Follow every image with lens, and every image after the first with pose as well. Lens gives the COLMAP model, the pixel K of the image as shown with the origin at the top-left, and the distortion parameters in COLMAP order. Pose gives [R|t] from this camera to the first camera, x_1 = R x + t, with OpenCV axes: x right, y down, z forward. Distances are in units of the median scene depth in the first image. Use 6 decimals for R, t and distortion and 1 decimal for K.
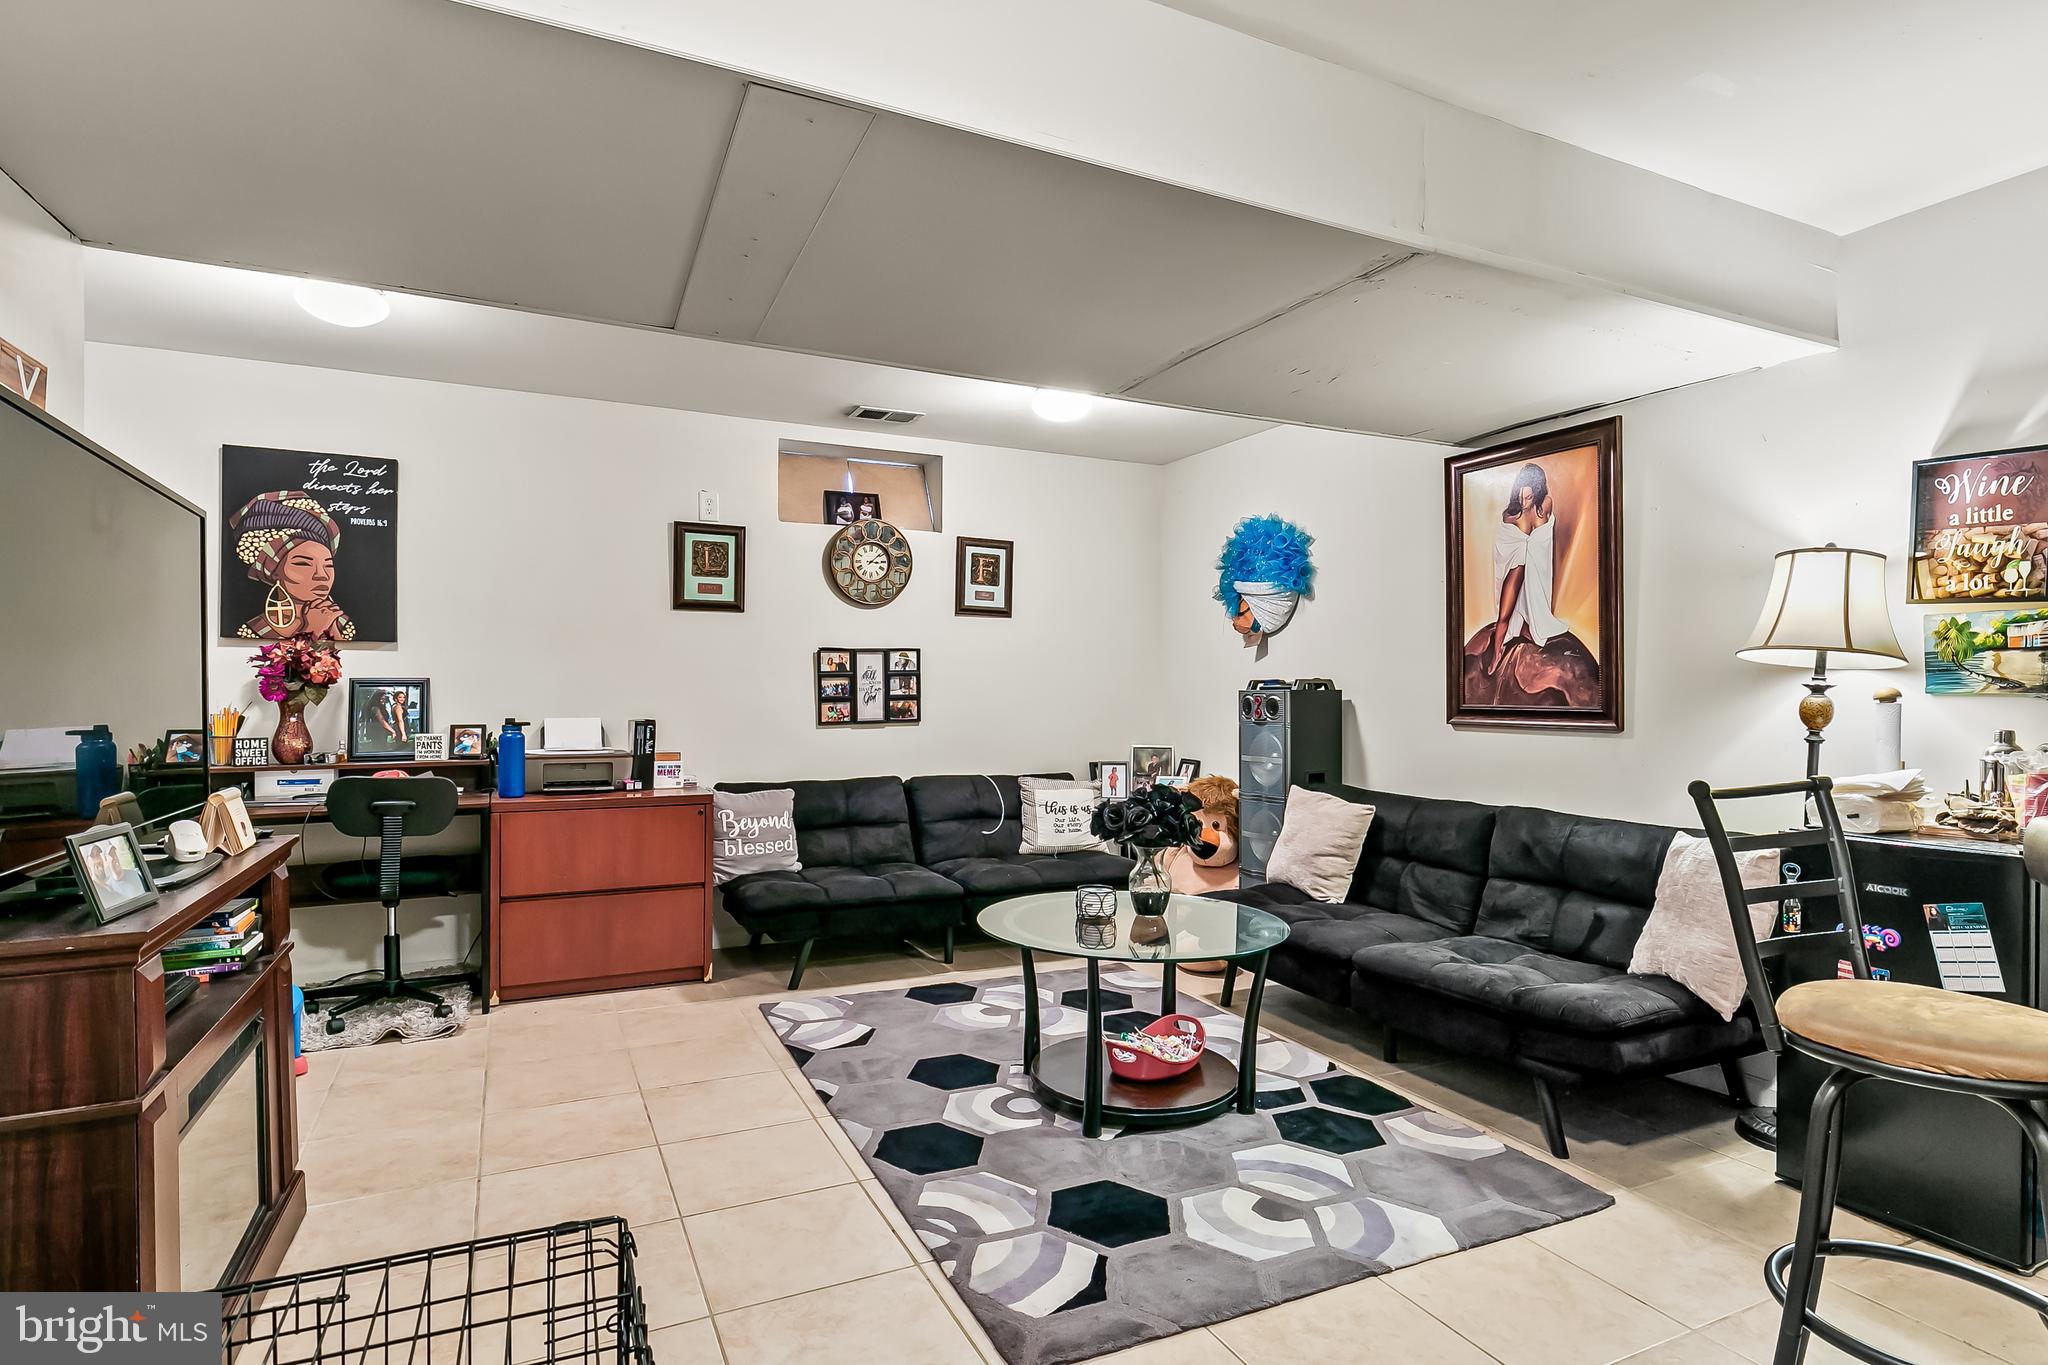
lens RADIAL K [[1045.0, 0, 1022.3], [0, 1045.0, 691.8], [0, 0, 1]] dist [-0.001077, -0.000243]
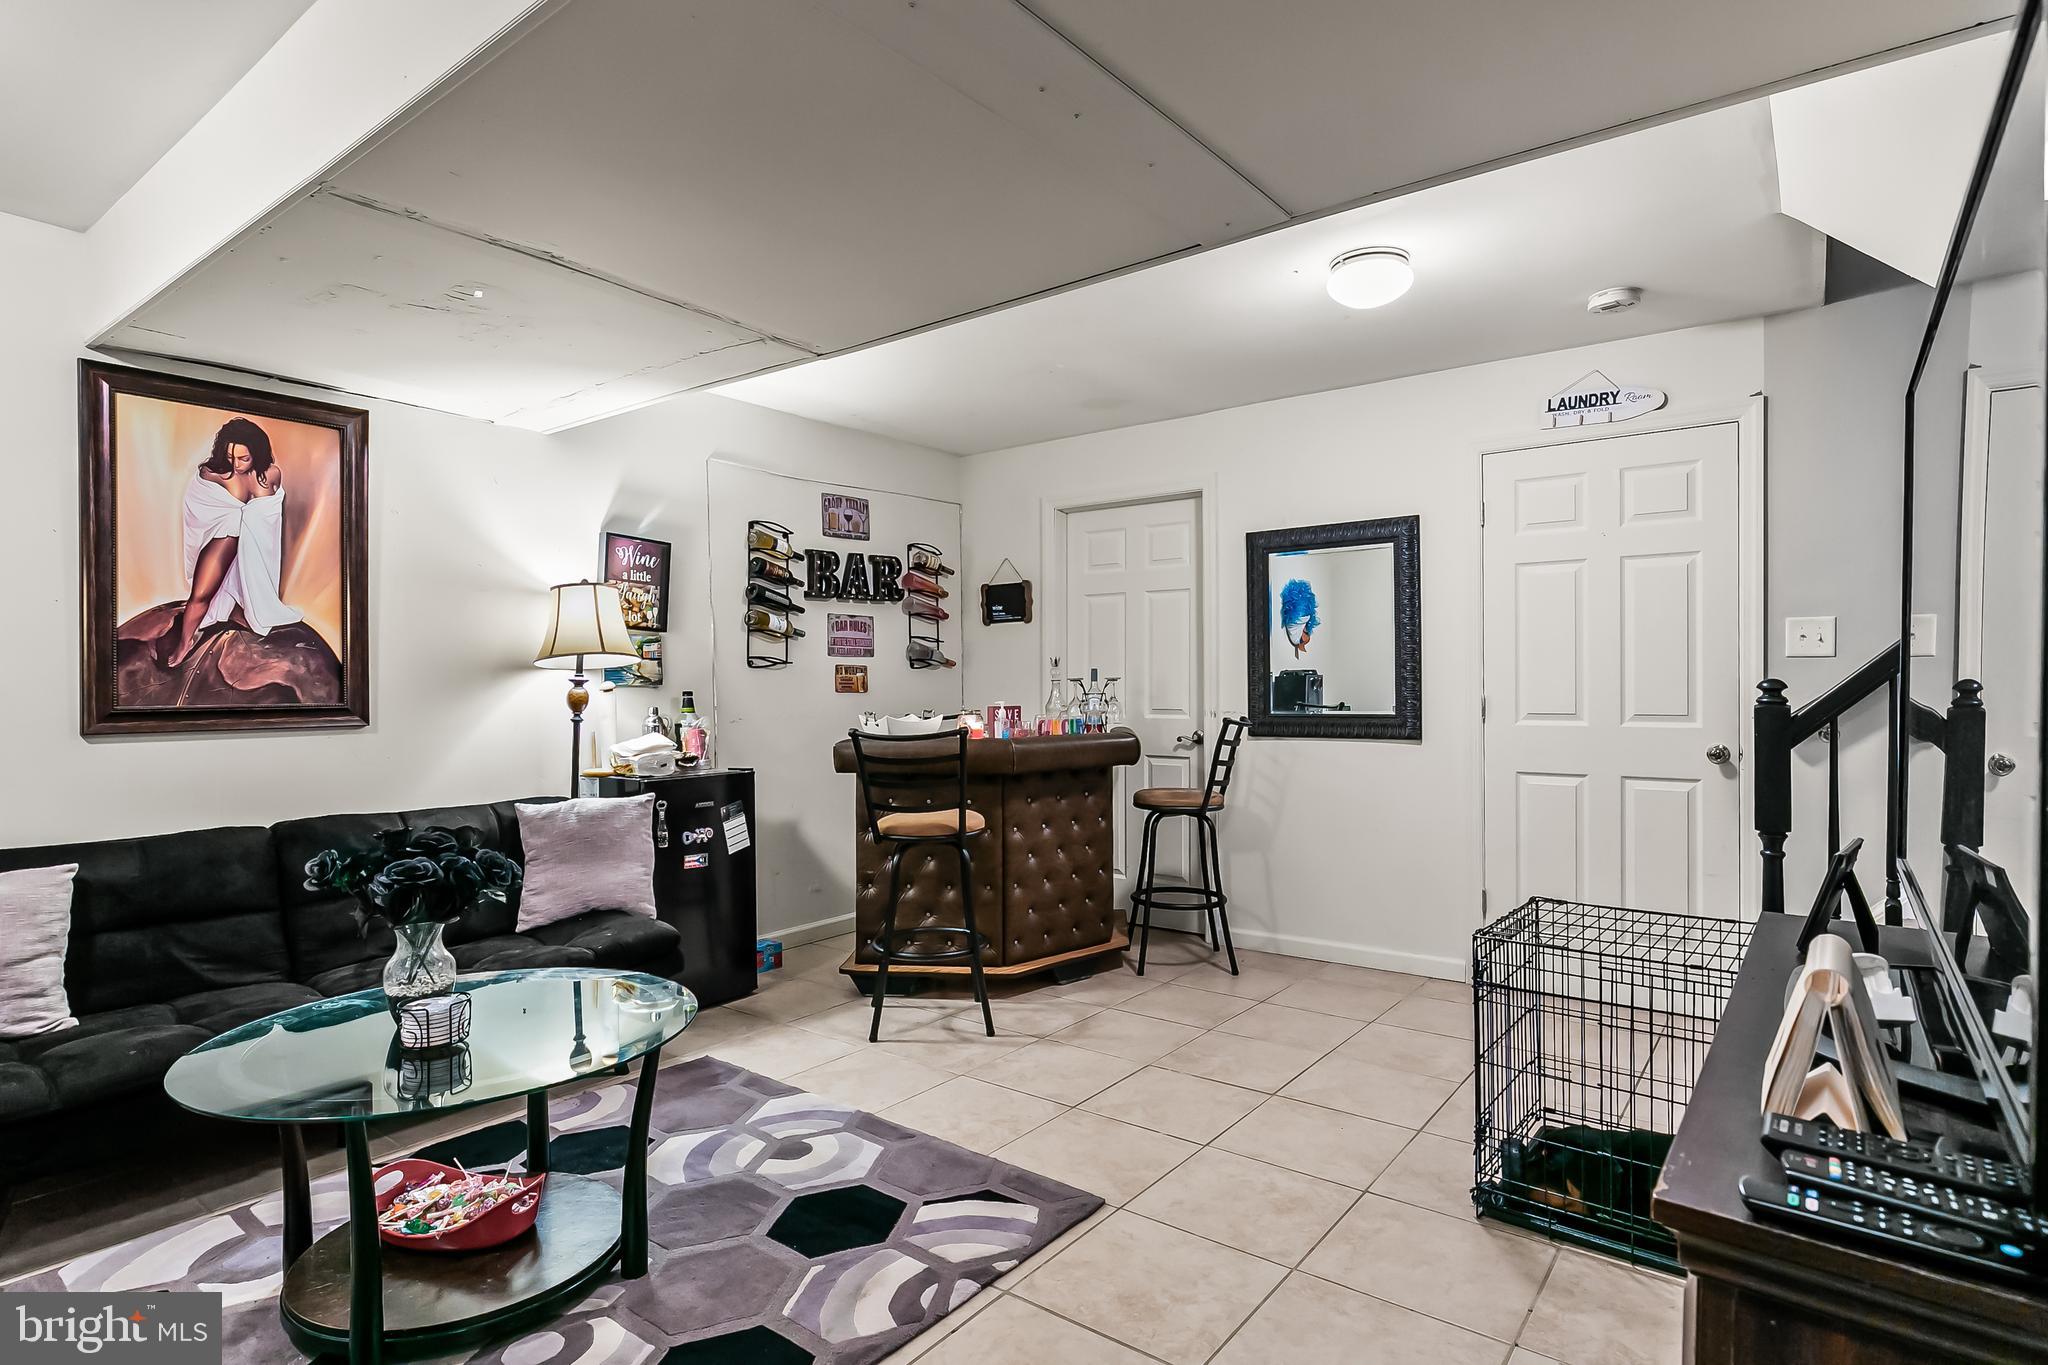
lens RADIAL K [[1020.3, 0, 1028.7], [0, 1020.3, 680.6], [0, 0, 1]] dist [0.004303, 0.000685]
pose [[-0.433599, 0.001714, 0.901105, -0.569152], [0.006779, 0.999976, 0.001360, -0.003013], [-0.901081, 0.006698, -0.433600, 0.833395]]
